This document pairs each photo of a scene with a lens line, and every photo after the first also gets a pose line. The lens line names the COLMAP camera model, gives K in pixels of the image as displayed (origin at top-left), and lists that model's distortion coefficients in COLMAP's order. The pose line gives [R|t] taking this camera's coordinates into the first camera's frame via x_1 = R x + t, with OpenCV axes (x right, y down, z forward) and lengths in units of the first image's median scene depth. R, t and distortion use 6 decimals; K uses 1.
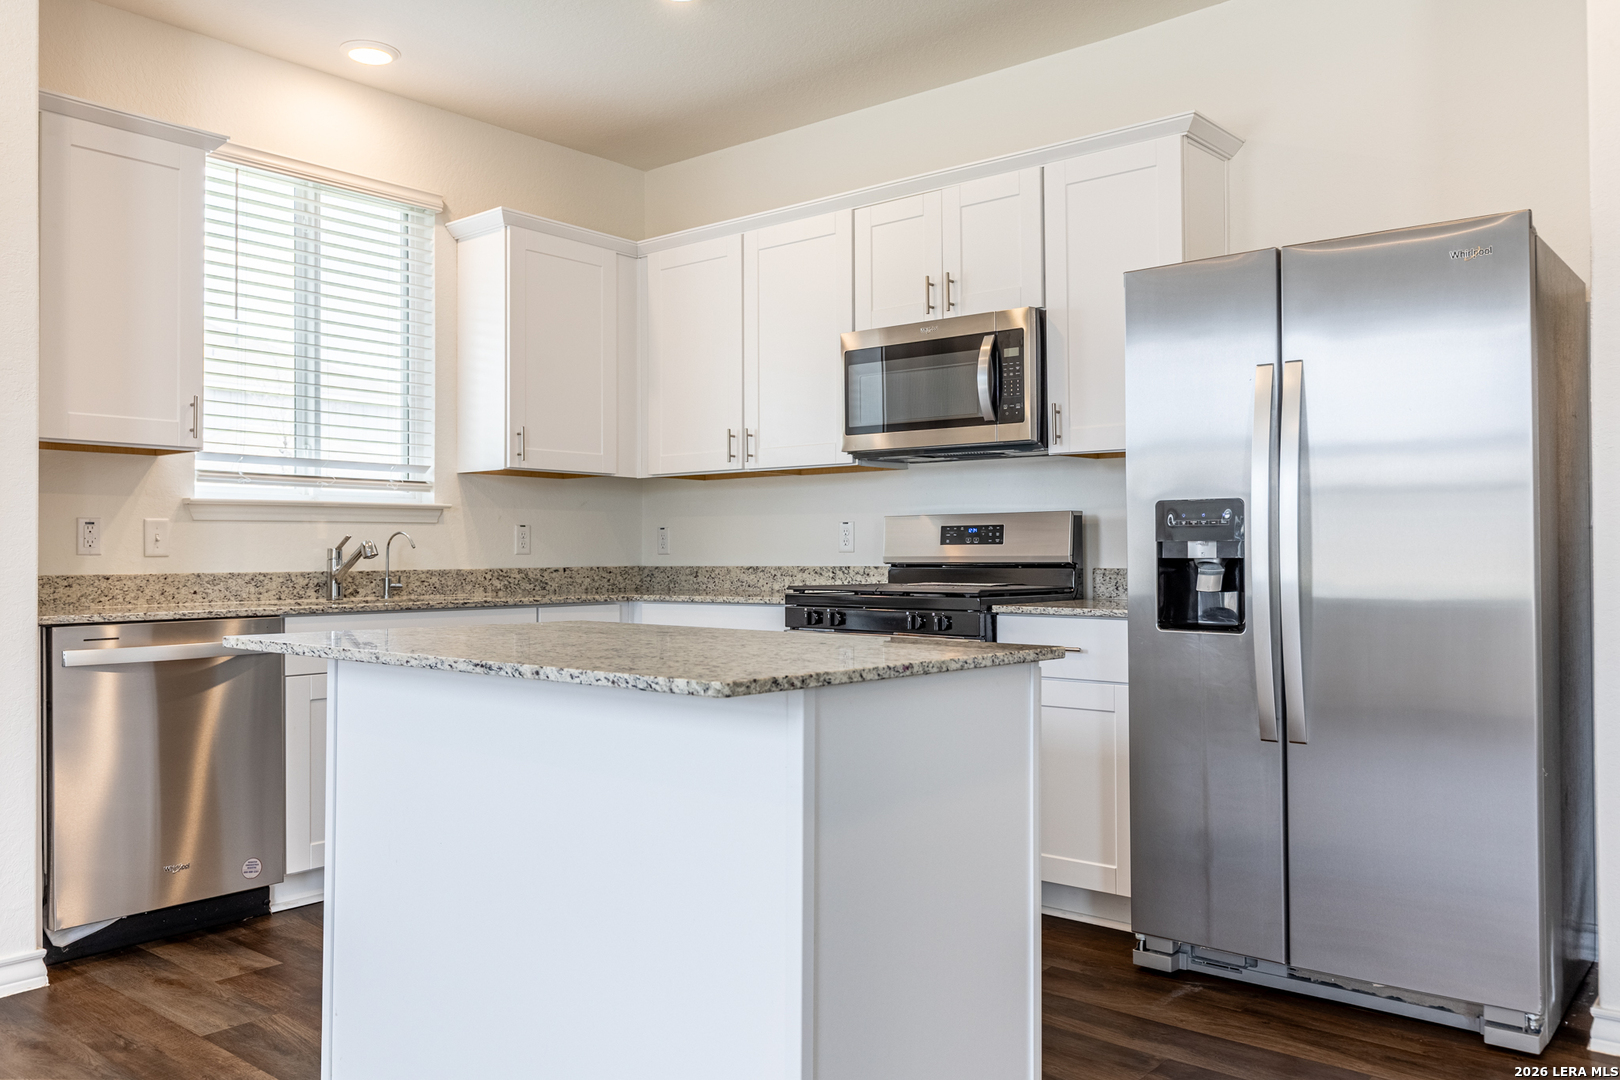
lens RADIAL K [[1240.9, 0, 815.2], [0, 1240.9, 534.8], [0, 0, 1]] dist [0.000477, 0.003750]
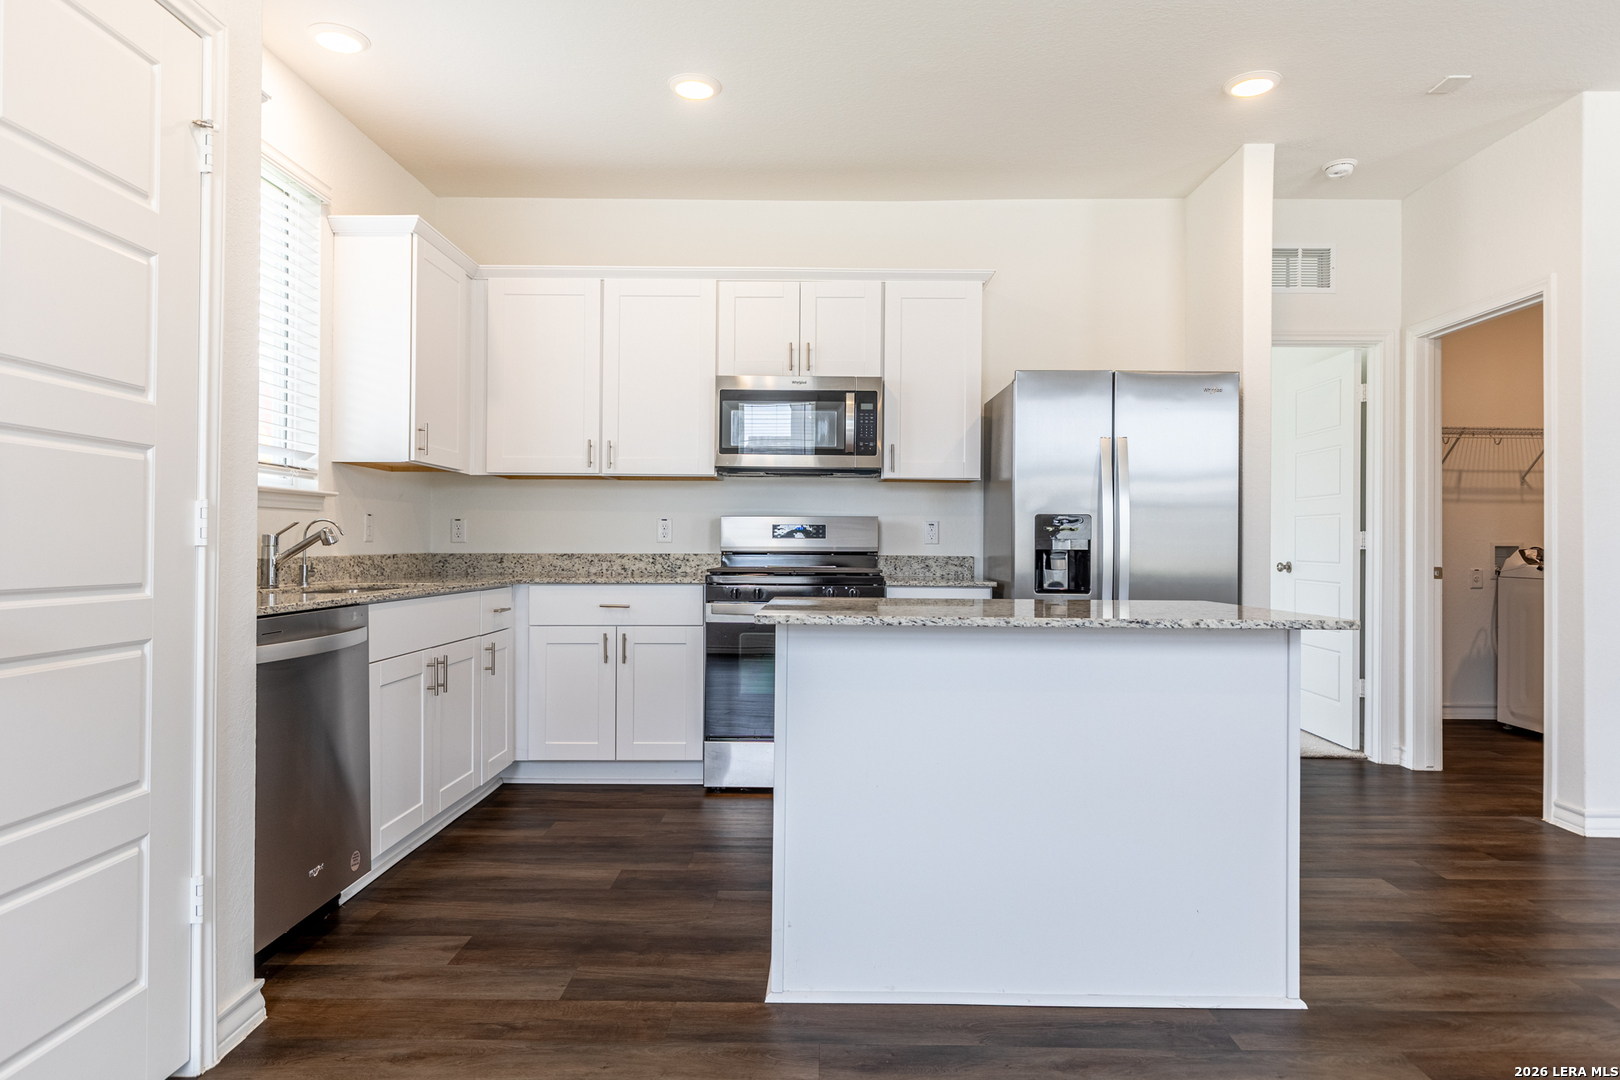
lens RADIAL K [[963.7, 0, 817.3], [0, 963.7, 535.5], [0, 0, 1]] dist [0.003976, 0.000889]
pose [[0.773329, 0.013735, 0.633856, -0.538135], [-0.018259, 0.999833, 0.000611, 0.003487], [-0.633742, -0.012046, 0.773451, 0.147856]]
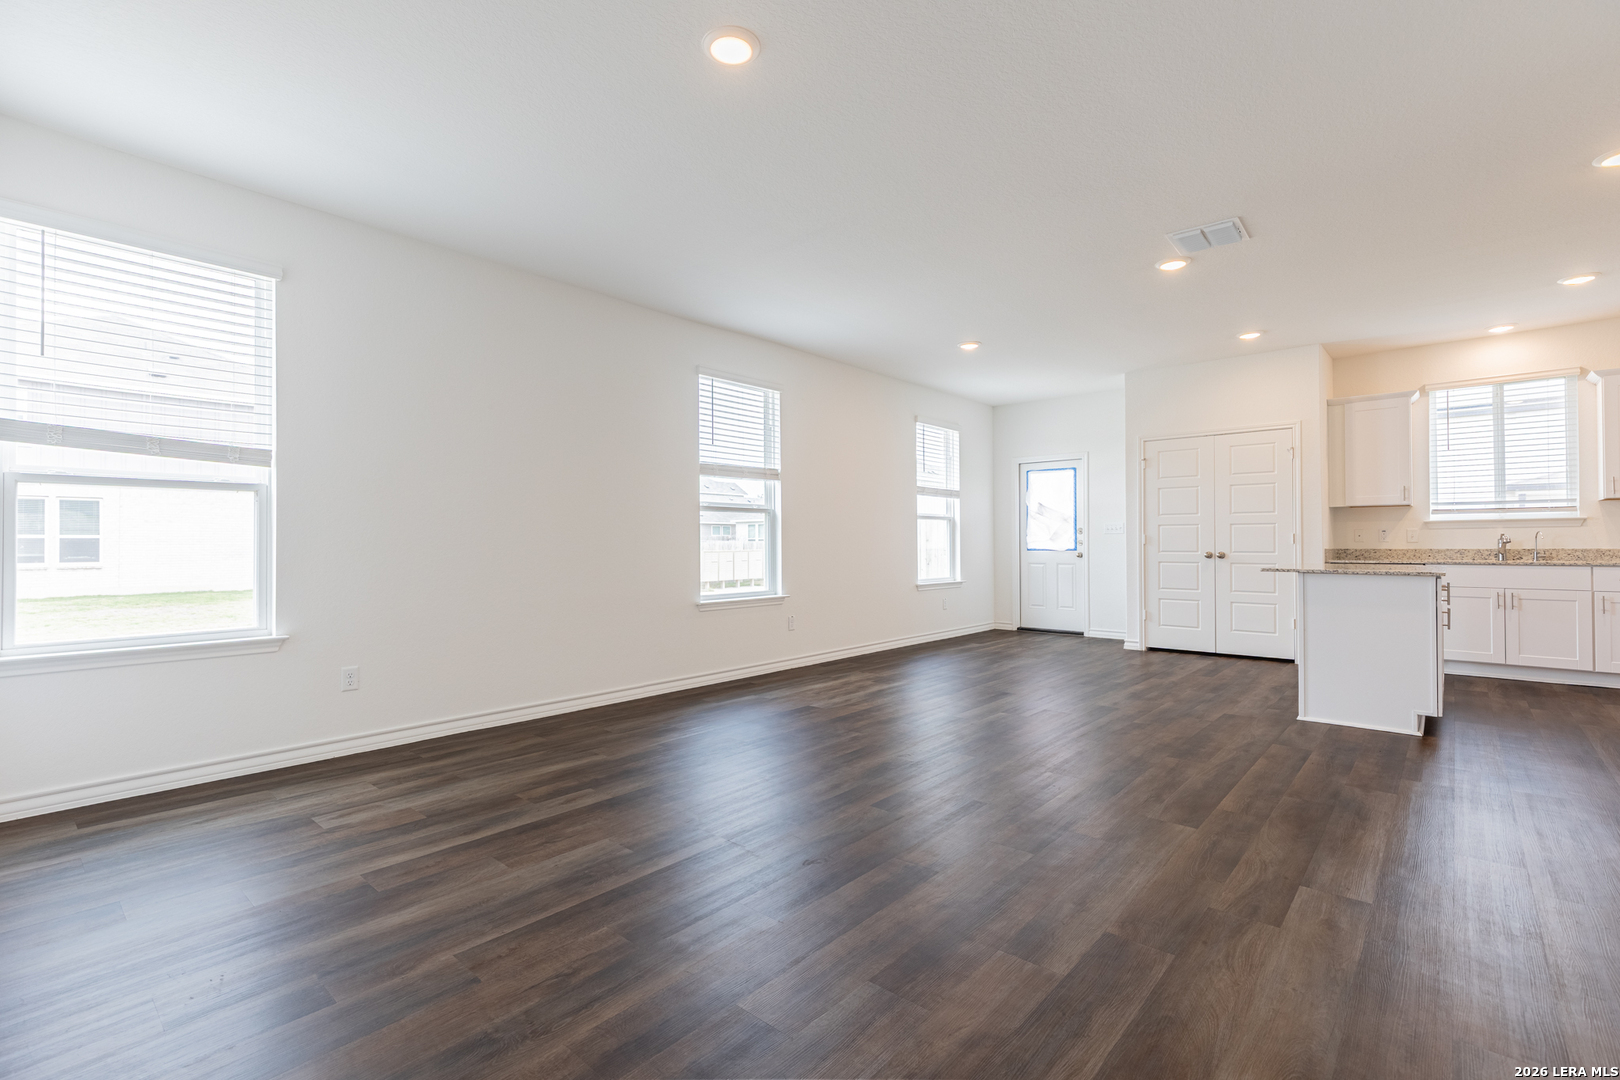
lens RADIAL K [[728.6, 0, 817.1], [0, 728.6, 535.9], [0, 0, 1]] dist [0.007845, -0.000369]
pose [[-0.021292, -0.009394, -0.999729, 1.031517], [0.019395, 0.999764, -0.009807, -0.006382], [0.999585, -0.019598, -0.021105, -0.264049]]
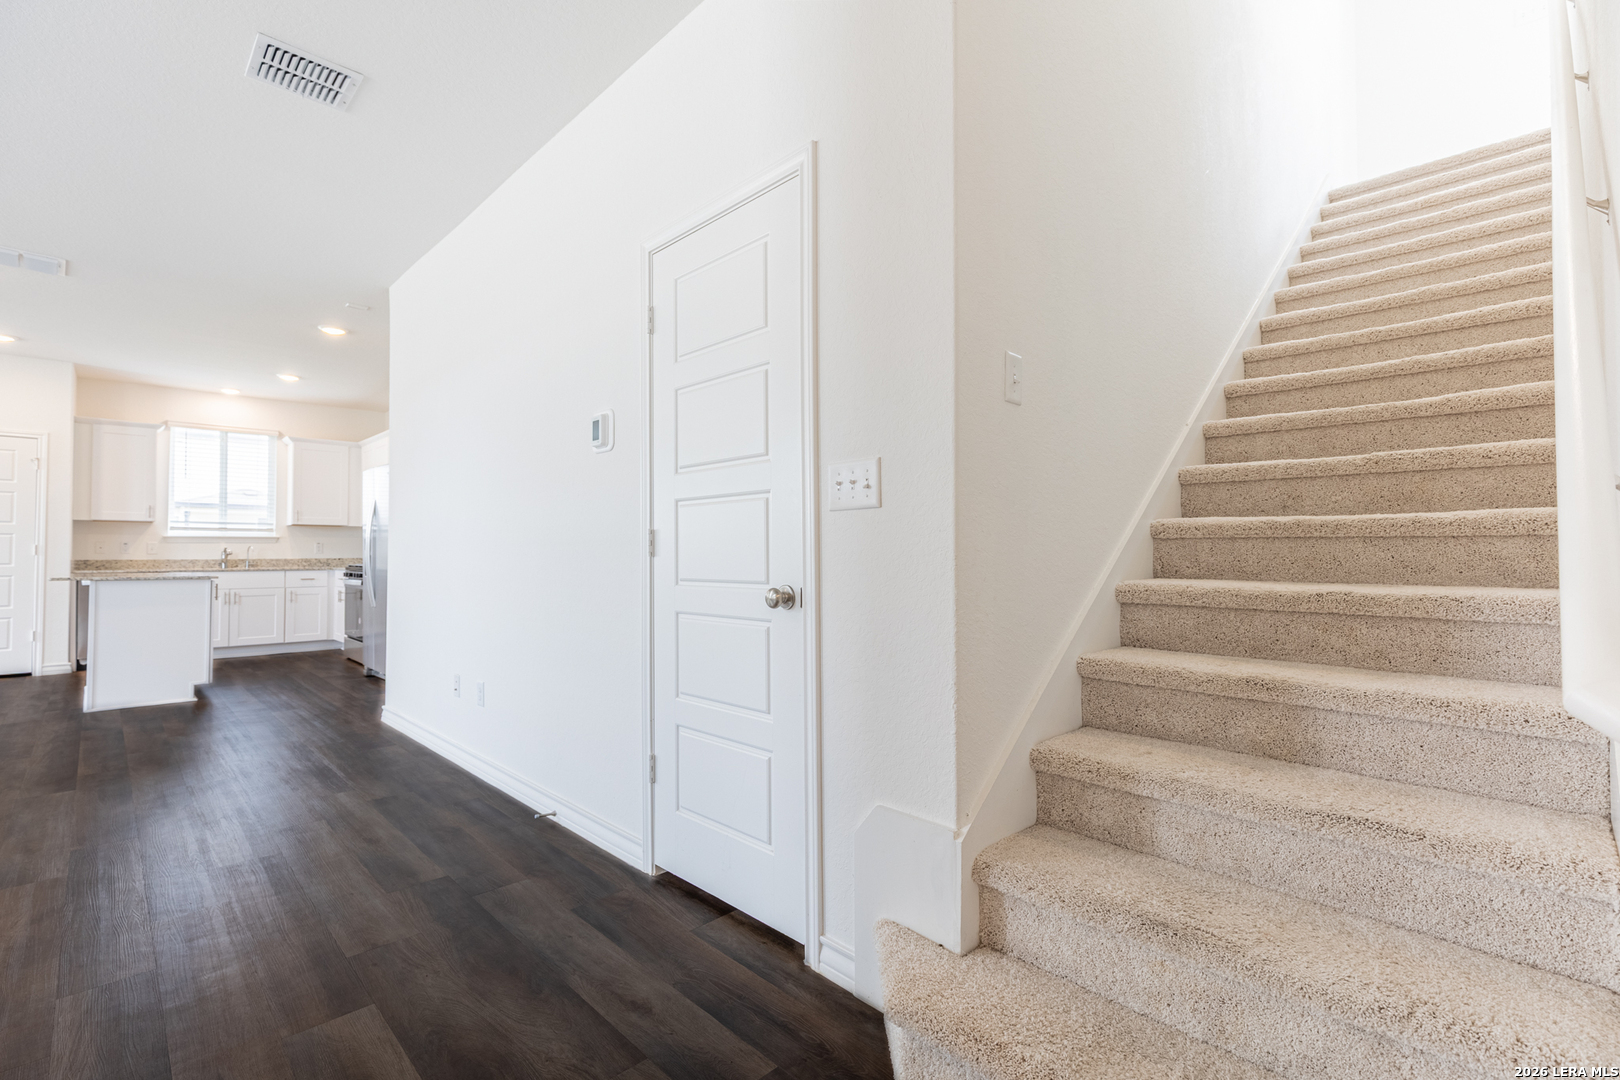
lens RADIAL K [[740.7, 0, 805.1], [0, 740.7, 536.6], [0, 0, 1]] dist [0.015631, -0.000035]
pose [[0.993018, -0.000076, -0.117963, 1.249433], [-0.000679, 0.999980, -0.006363, -0.015207], [0.117961, 0.006398, 0.992998, -0.654450]]
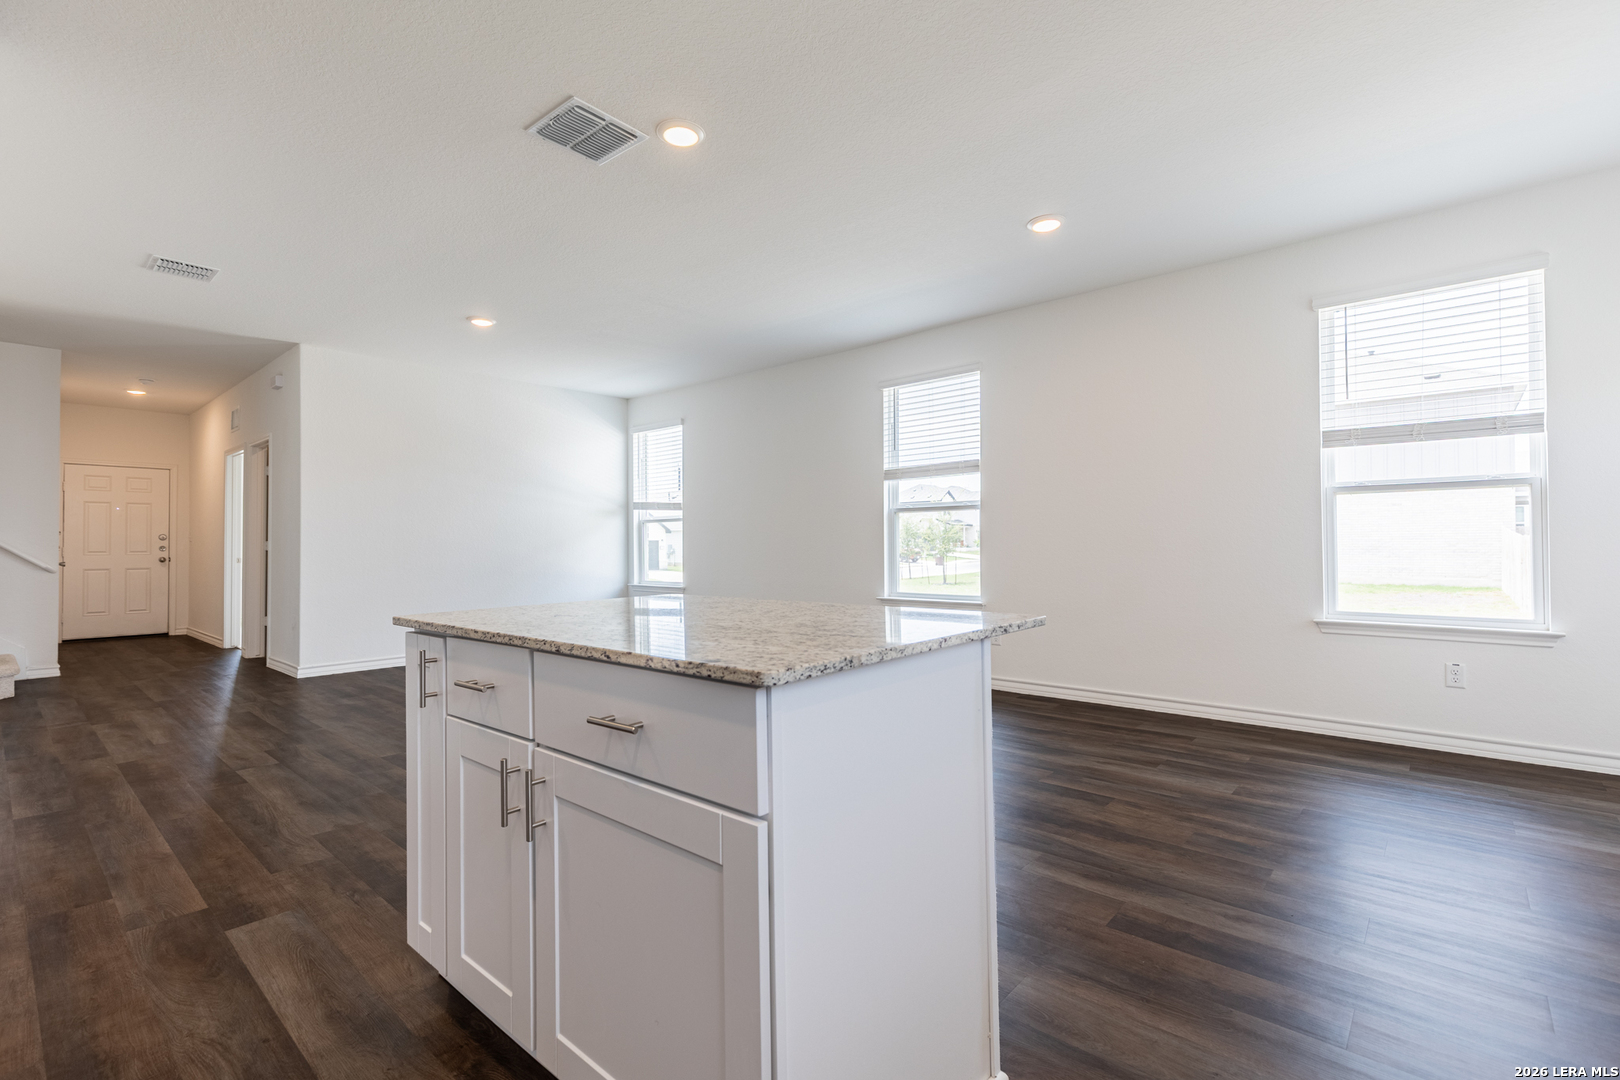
lens RADIAL K [[724.6, 0, 819.7], [0, 724.6, 535.8], [0, 0, 1]] dist [0.003984, -0.000173]
pose [[-0.999765, 0.010972, 0.018672, -0.149853], [0.010472, 0.999590, -0.026647, 0.012256], [-0.018956, -0.026445, -0.999471, 0.905775]]
